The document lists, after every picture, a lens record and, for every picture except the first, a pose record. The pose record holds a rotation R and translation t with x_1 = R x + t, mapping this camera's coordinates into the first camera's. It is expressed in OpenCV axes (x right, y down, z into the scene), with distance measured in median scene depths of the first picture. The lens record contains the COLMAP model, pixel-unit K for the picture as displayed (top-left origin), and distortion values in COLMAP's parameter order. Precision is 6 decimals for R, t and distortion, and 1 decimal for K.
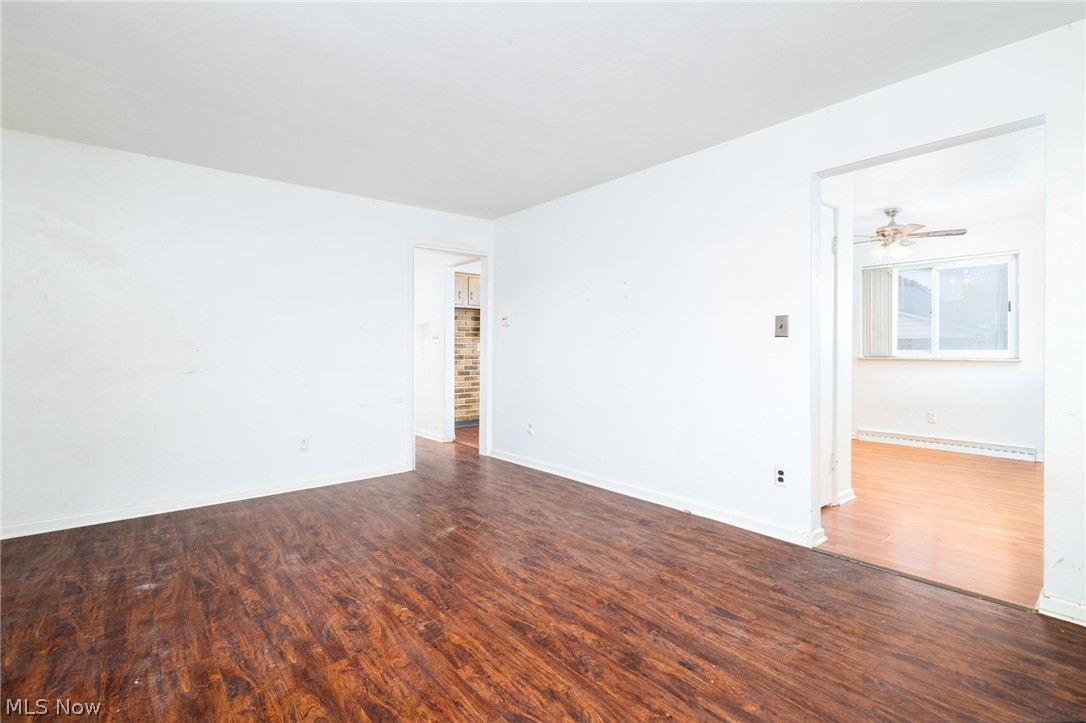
lens RADIAL K [[506.8, 0, 543.0], [0, 506.8, 358.5], [0, 0, 1]] dist [0.003029, -0.000467]
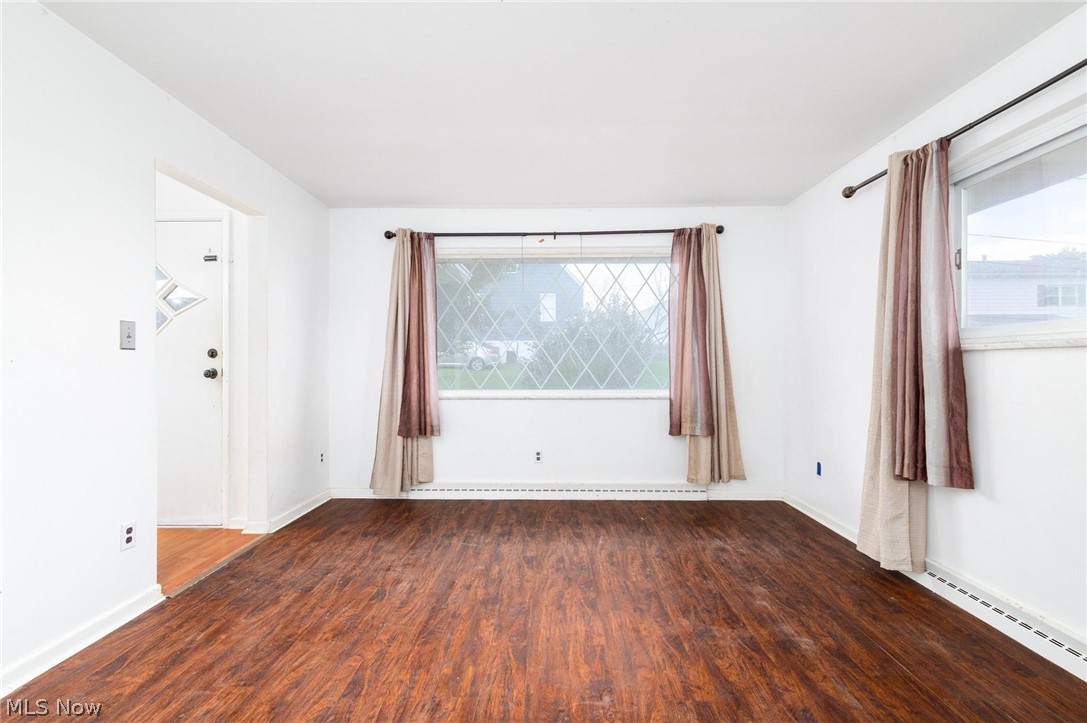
lens RADIAL K [[501.0, 0, 542.0], [0, 501.0, 359.1], [0, 0, 1]] dist [0.005217, -0.000090]
pose [[-0.755188, 0.006018, 0.655481, -0.531127], [0.011953, 0.999918, 0.004590, -0.027652], [-0.655399, 0.011301, -0.755198, 1.270760]]
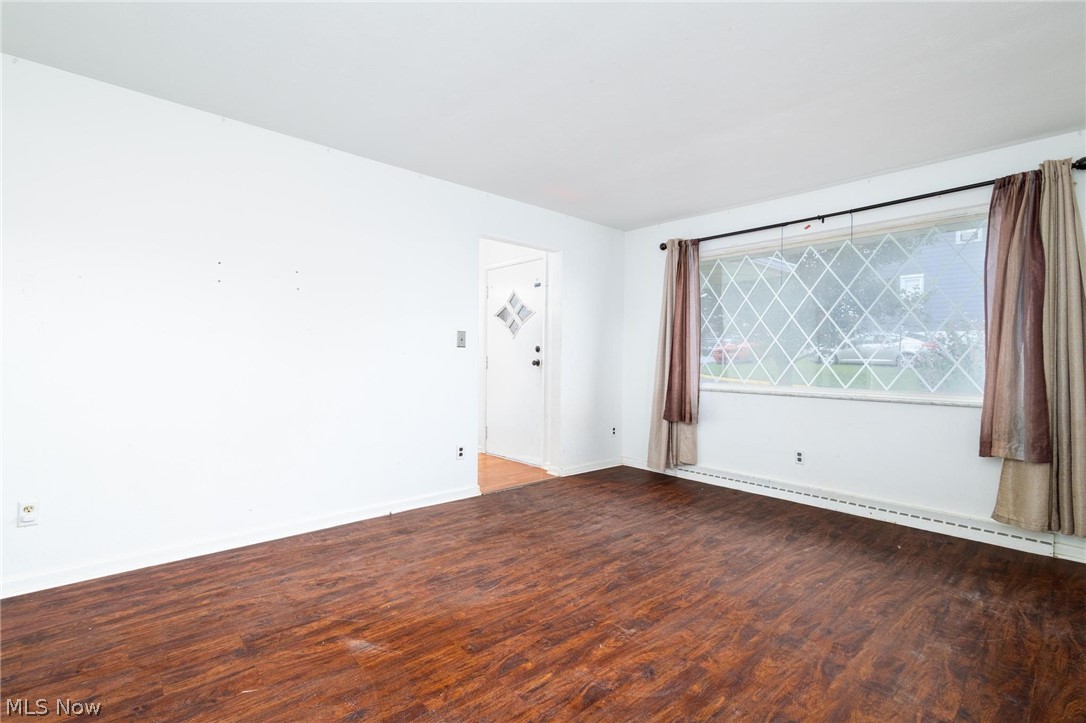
lens RADIAL K [[500.6, 0, 541.5], [0, 500.6, 359.1], [0, 0, 1]] dist [0.005217, -0.000090]
pose [[-0.038122, -0.005561, 0.999258, -0.935270], [0.006858, 0.999960, 0.005827, -0.019758], [-0.999250, 0.007075, -0.038082, 0.916248]]
